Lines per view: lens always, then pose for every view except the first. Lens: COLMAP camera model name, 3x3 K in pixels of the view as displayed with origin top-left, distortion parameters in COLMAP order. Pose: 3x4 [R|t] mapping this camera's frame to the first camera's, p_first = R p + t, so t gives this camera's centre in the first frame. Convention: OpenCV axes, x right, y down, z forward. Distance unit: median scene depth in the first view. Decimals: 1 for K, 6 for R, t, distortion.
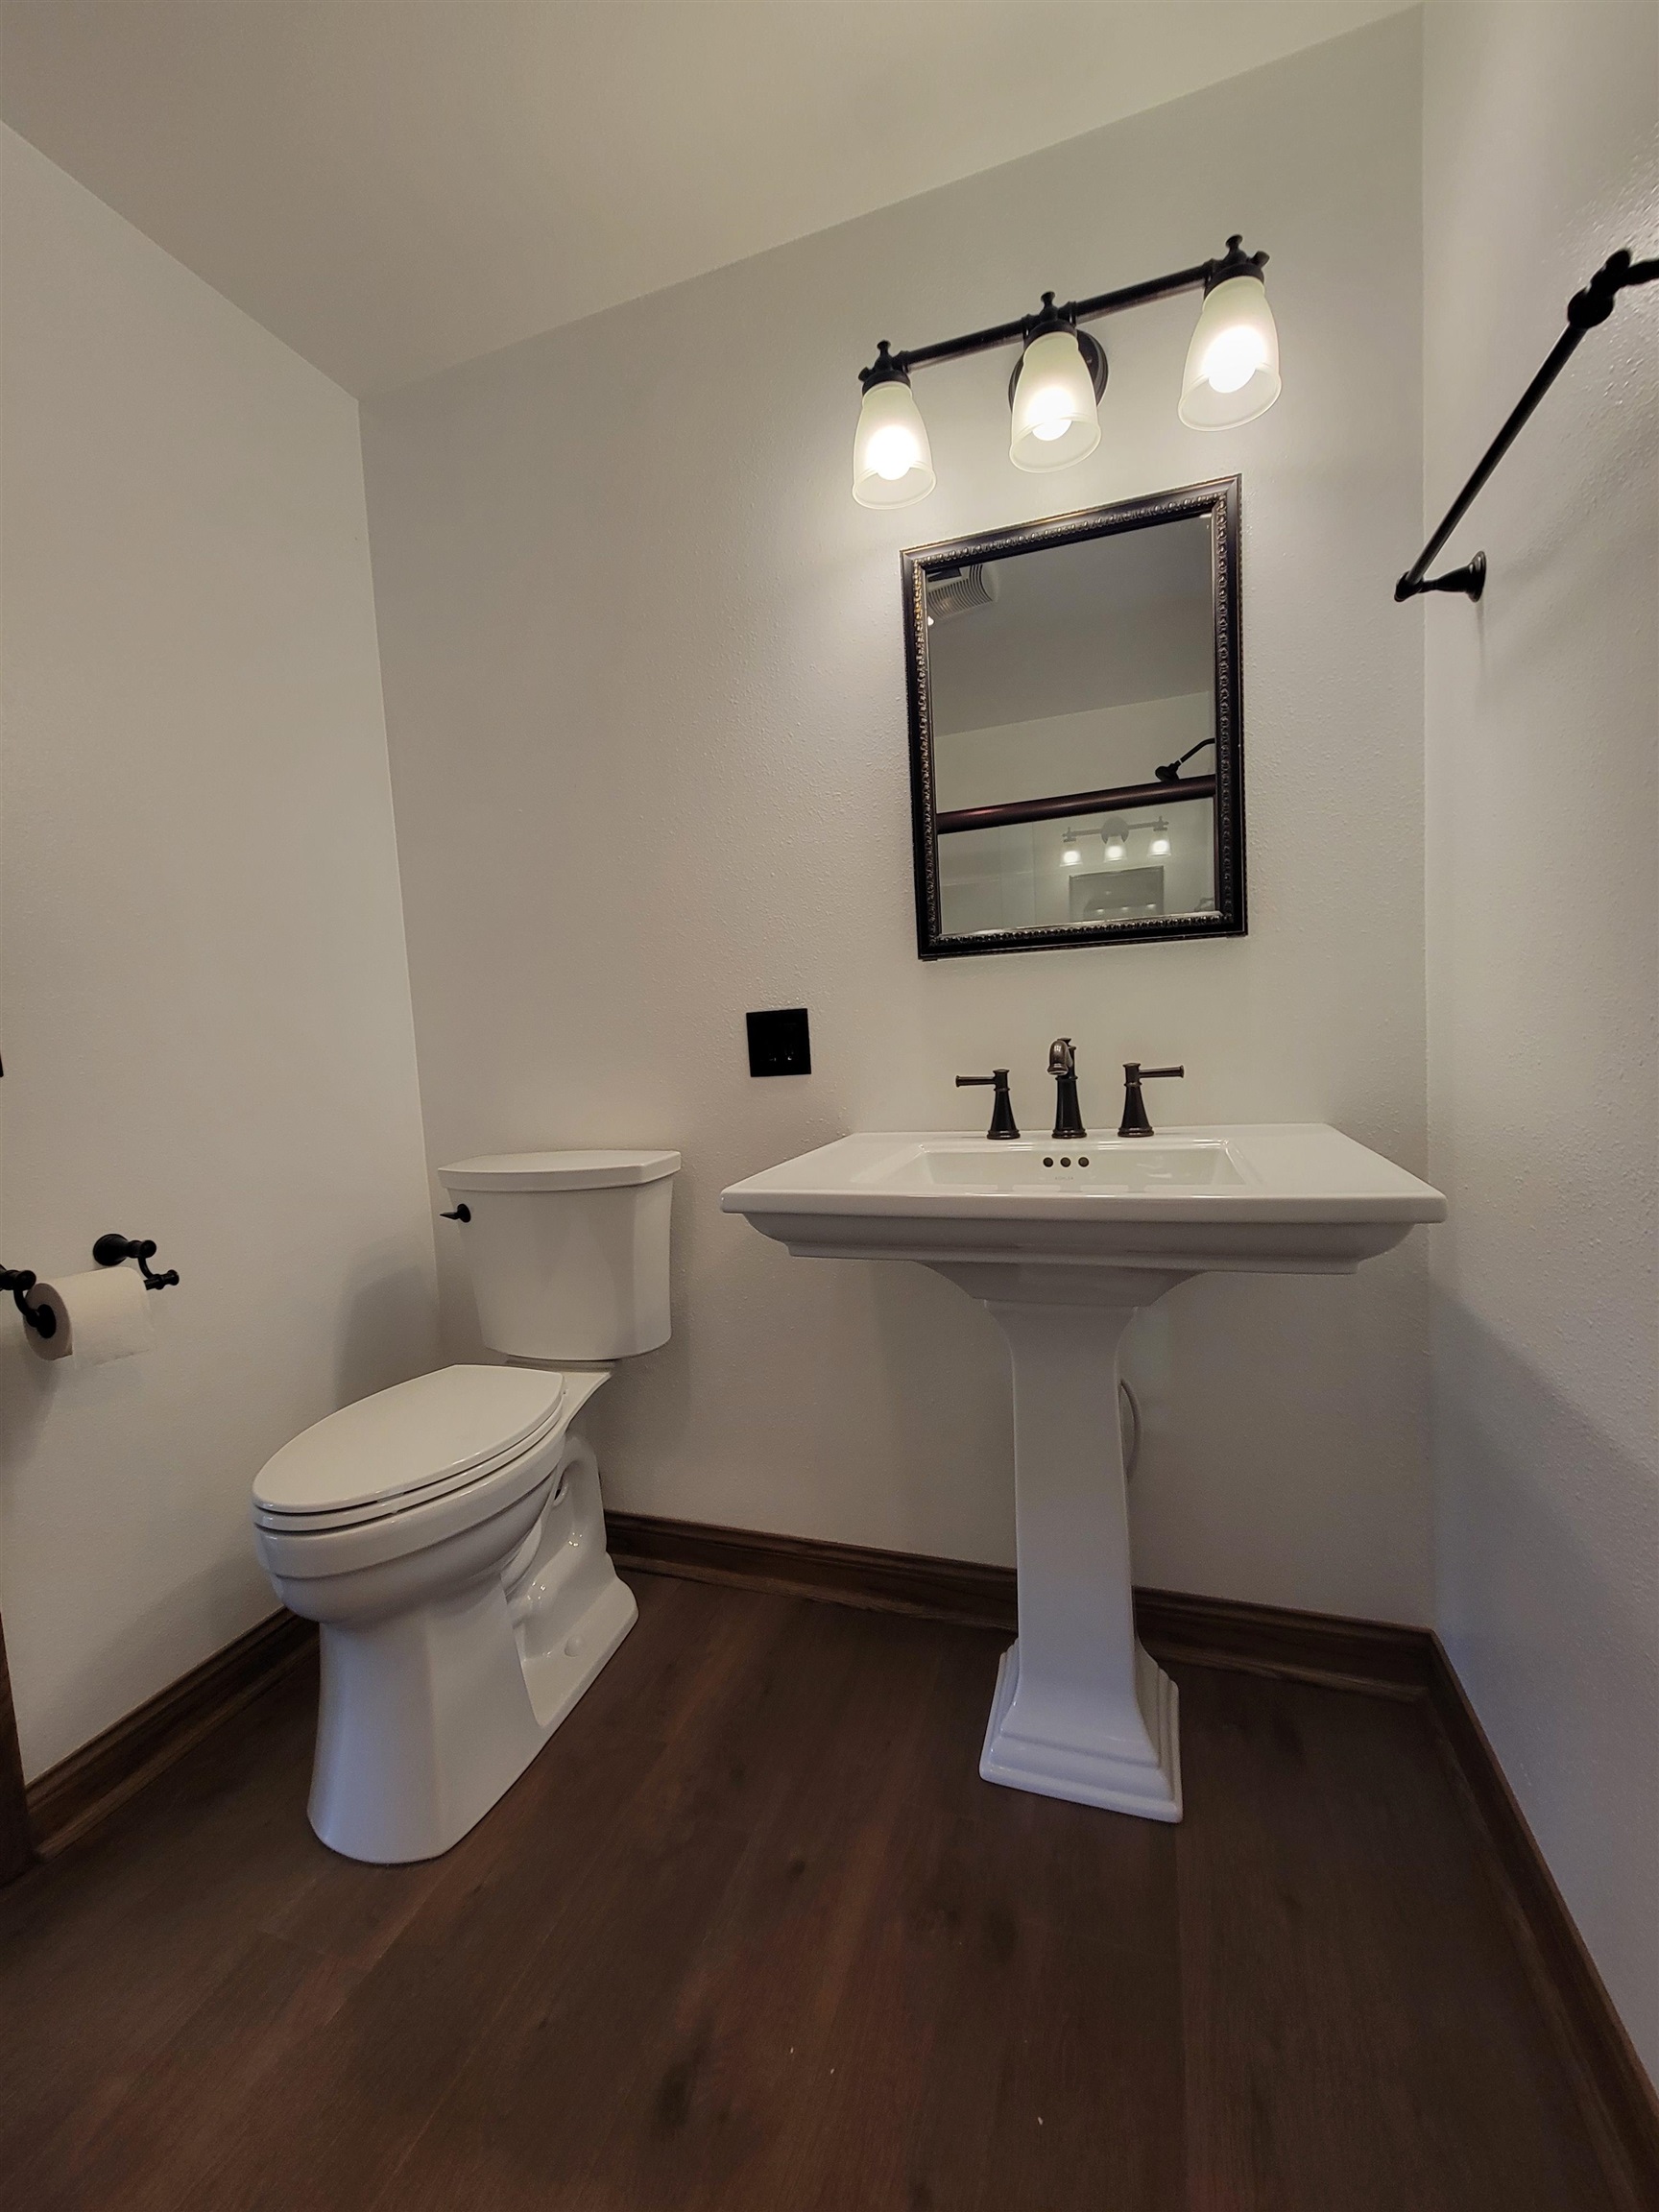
lens RADIAL K [[911.5, 0, 828.2], [0, 911.5, 1108.7], [0, 0, 1]] dist [0.004217, 0.000054]
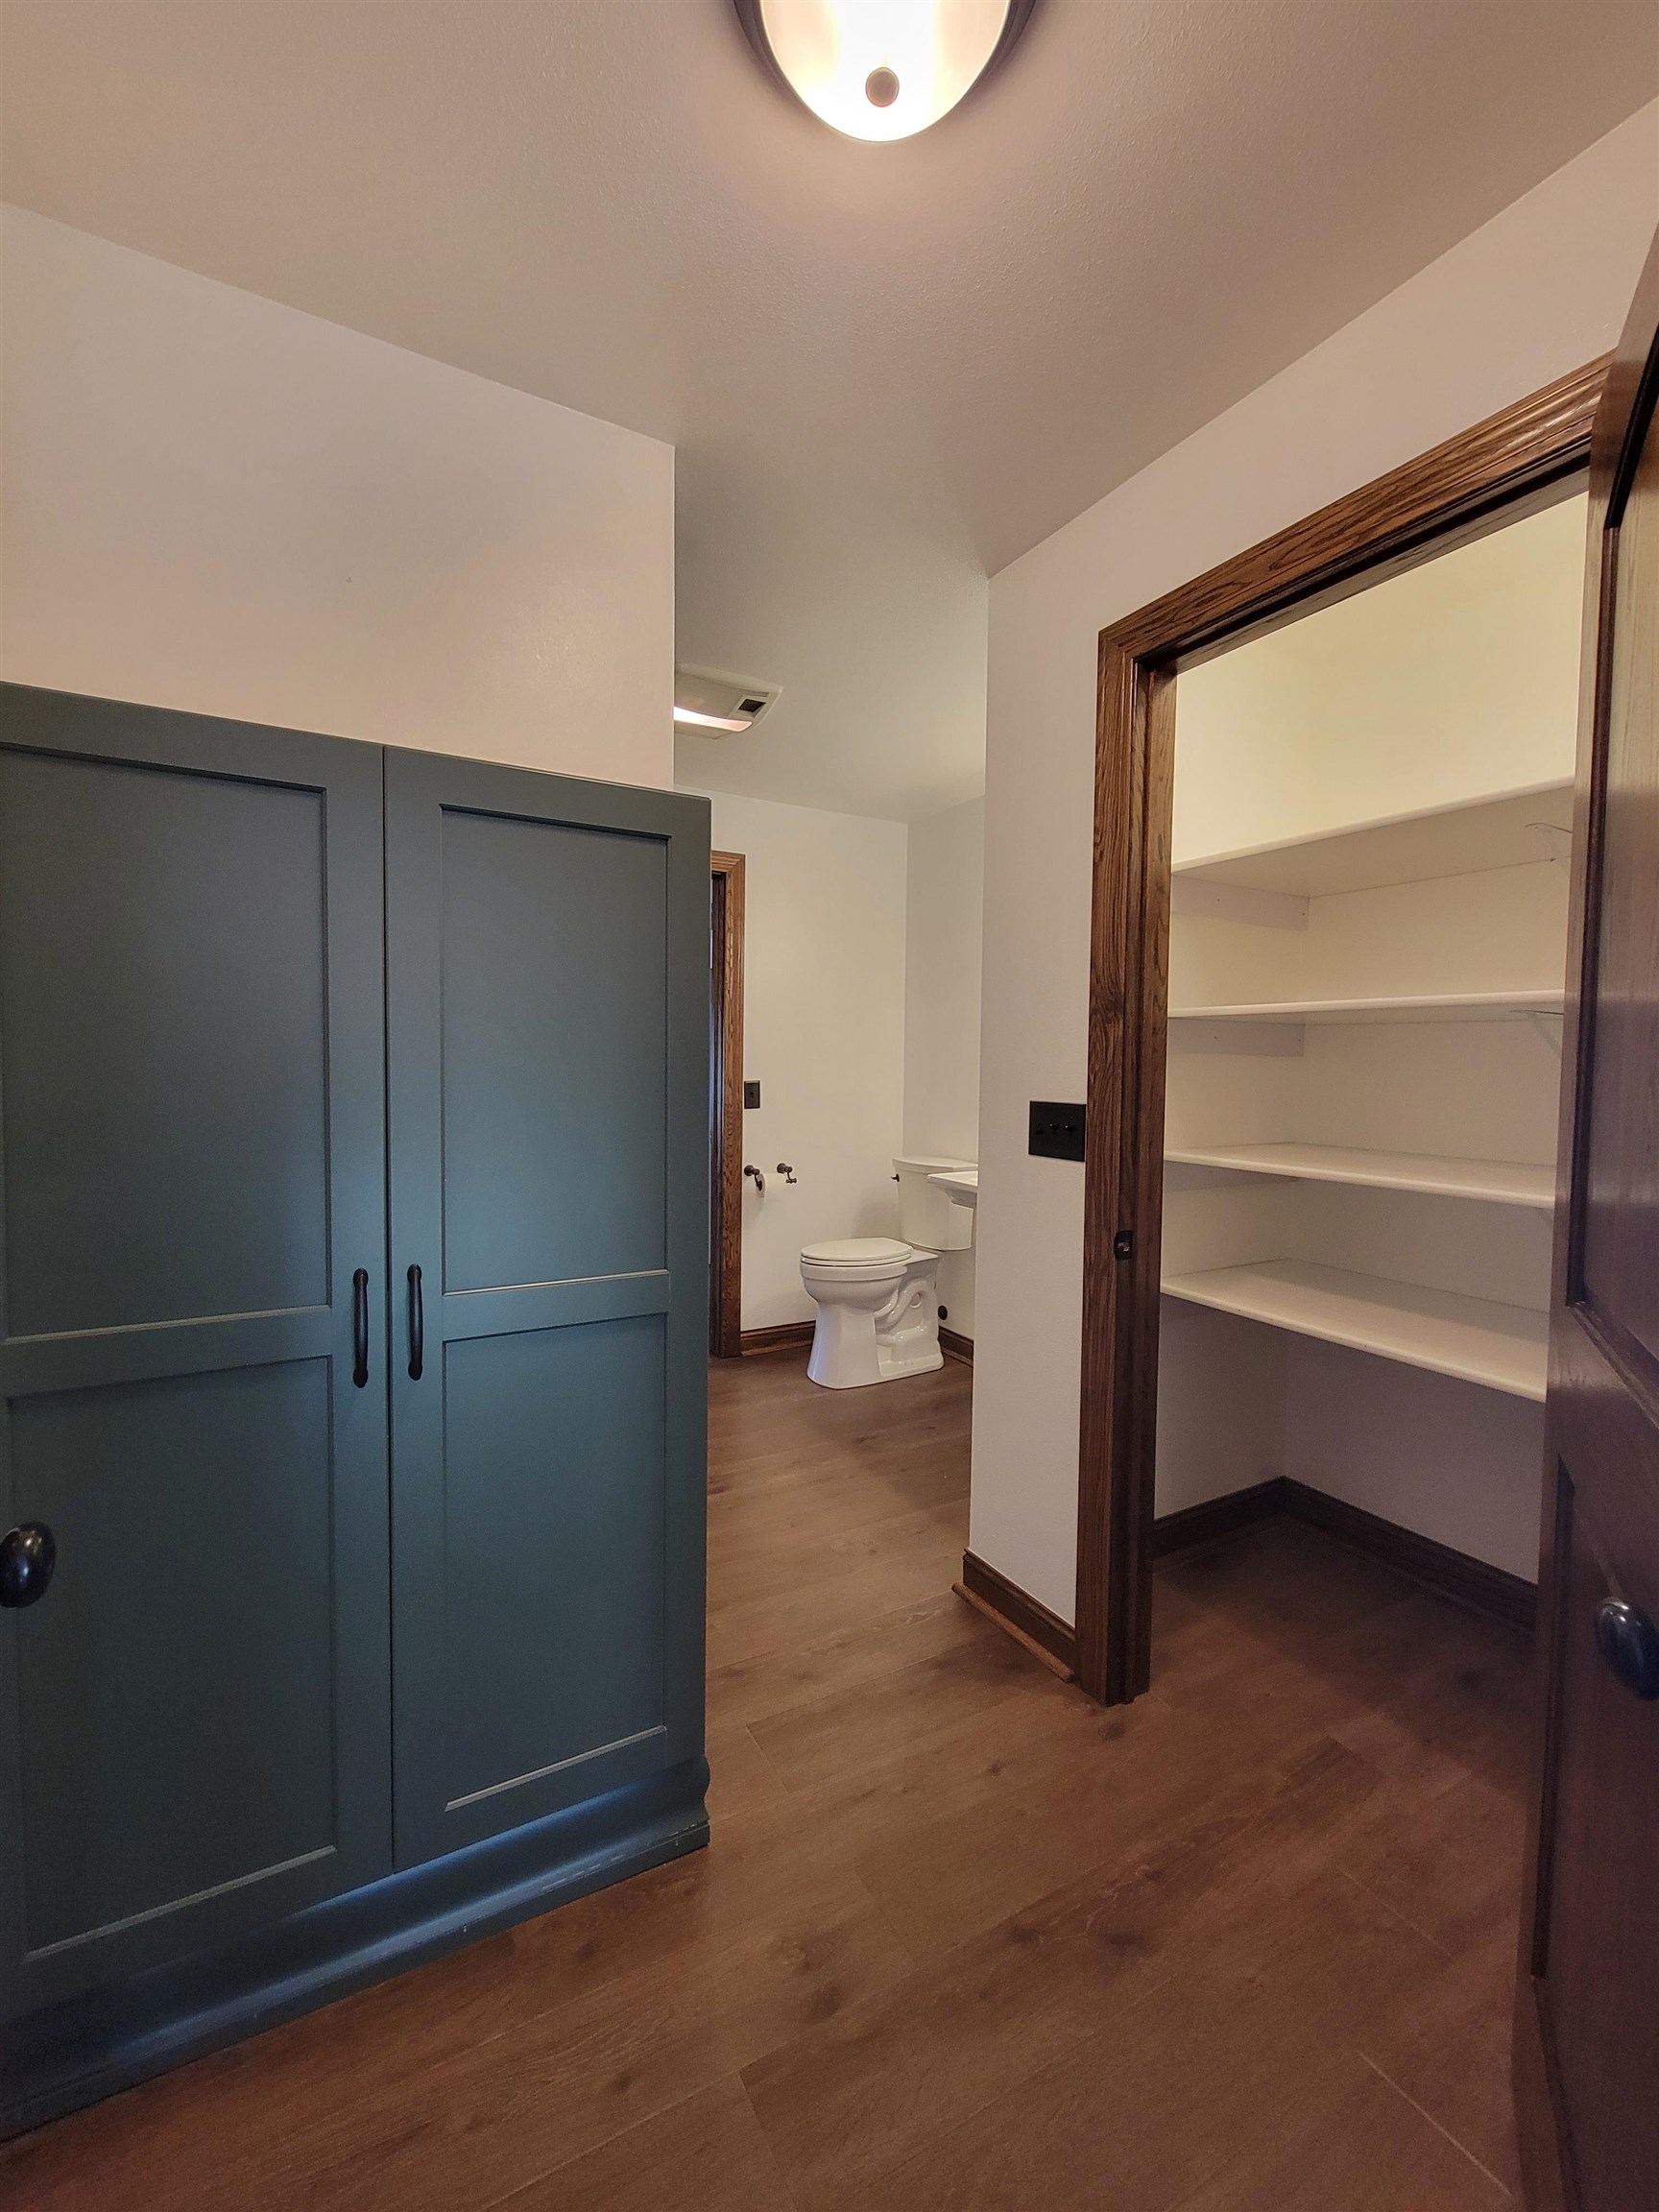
lens RADIAL K [[911.5, 0, 825.7], [0, 911.5, 1108.4], [0, 0, 1]] dist [0.004217, 0.000054]
pose [[0.744691, 0.091377, -0.661125, 1.249252], [-0.106170, 0.994188, 0.017821, -0.105399], [0.658911, 0.056921, 0.750064, -1.121555]]
